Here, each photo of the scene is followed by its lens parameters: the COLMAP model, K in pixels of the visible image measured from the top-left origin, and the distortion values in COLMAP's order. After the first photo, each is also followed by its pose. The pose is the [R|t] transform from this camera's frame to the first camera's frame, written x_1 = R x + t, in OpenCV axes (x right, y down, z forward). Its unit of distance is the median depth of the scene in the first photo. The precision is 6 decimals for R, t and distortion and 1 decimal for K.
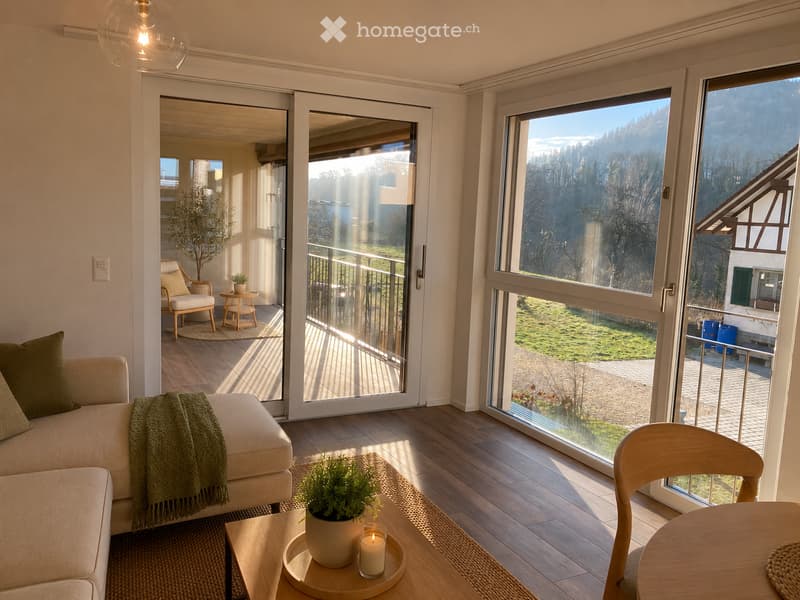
lens RADIAL K [[662.8, 0, 400.4], [0, 662.8, 298.4], [0, 0, 1]] dist [0.016332, -0.001557]
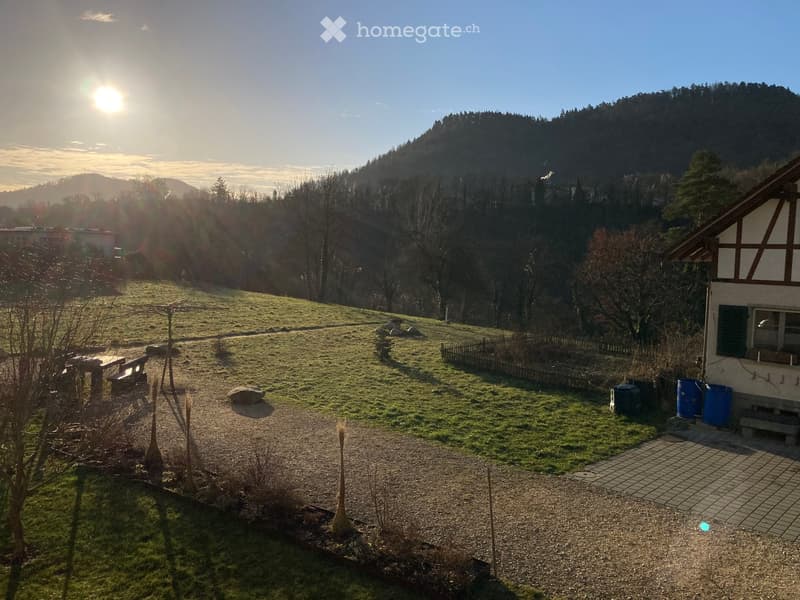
lens RADIAL K [[662.8, 0, 398.4], [0, 662.8, 301.9], [0, 0, 1]] dist [0.016332, -0.001557]
pose [[0.941418, -0.050940, 0.333373, -0.075267], [0.061971, 0.997824, -0.022530, -0.057068], [-0.331500, 0.041870, 0.942526, 0.436472]]
